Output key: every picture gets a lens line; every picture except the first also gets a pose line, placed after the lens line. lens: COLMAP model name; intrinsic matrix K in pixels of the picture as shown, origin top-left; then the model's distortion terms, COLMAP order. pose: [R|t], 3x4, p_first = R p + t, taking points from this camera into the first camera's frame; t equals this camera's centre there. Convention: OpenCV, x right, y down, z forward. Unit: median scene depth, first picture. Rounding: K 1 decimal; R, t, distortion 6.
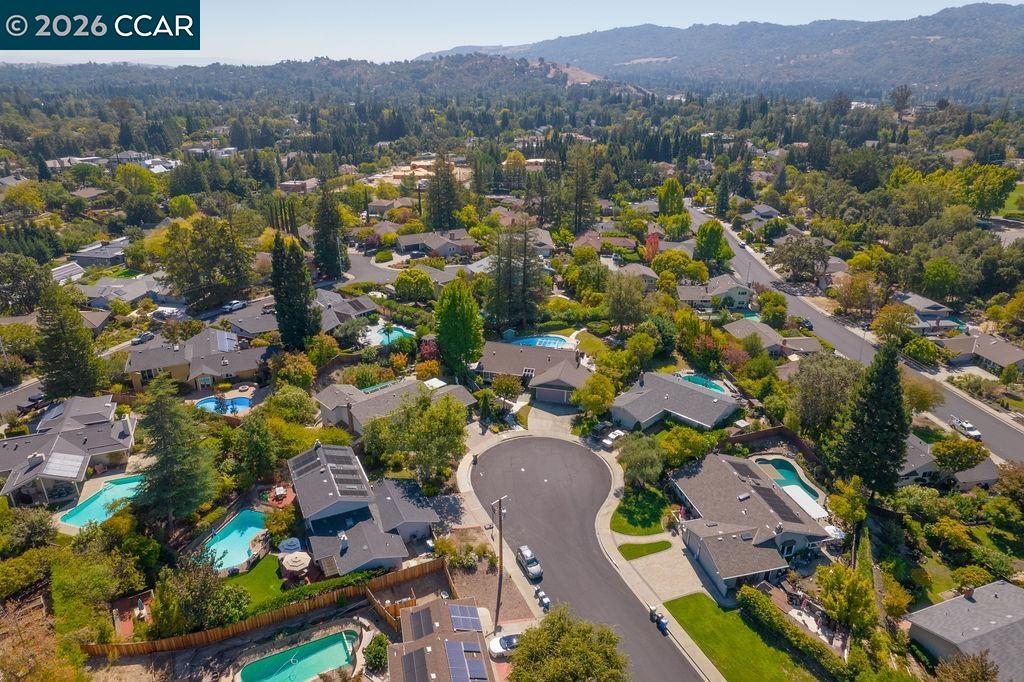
lens RADIAL K [[638.5, 0, 512.0], [0, 638.5, 341.0], [0, 0, 1]] dist [-0.004491, 0.000114]
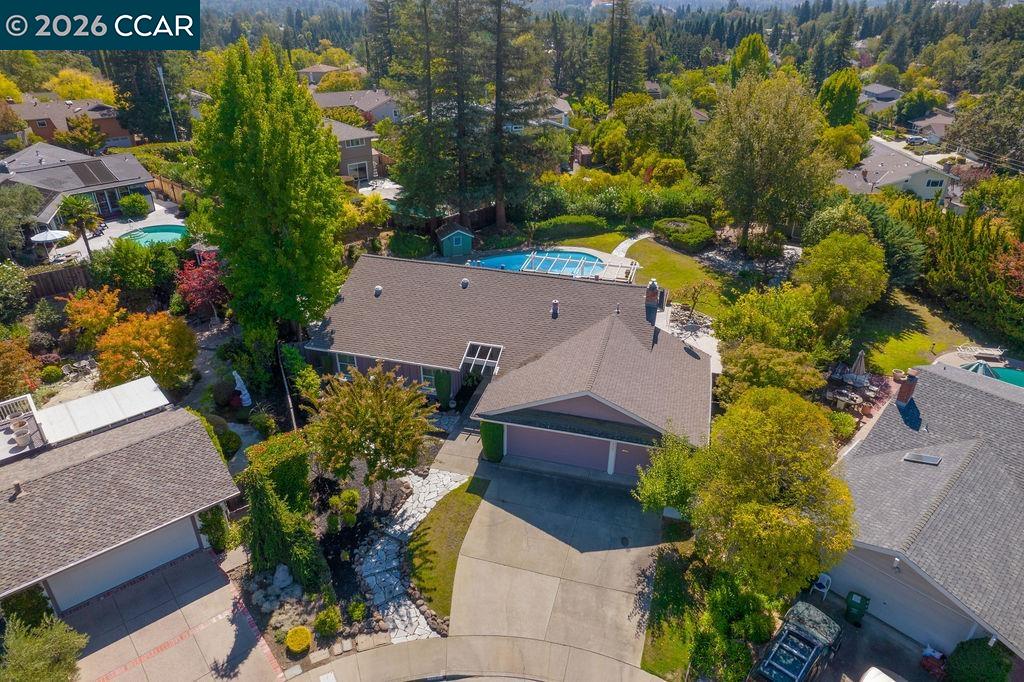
lens RADIAL K [[638.5, 0, 512.0], [0, 638.5, 341.0], [0, 0, 1]] dist [-0.004491, 0.000114]
pose [[0.999565, 0.012579, -0.026661, 0.041661], [-0.010086, 0.995738, 0.091677, 0.013086], [0.027701, -0.091369, 0.995432, 0.632103]]
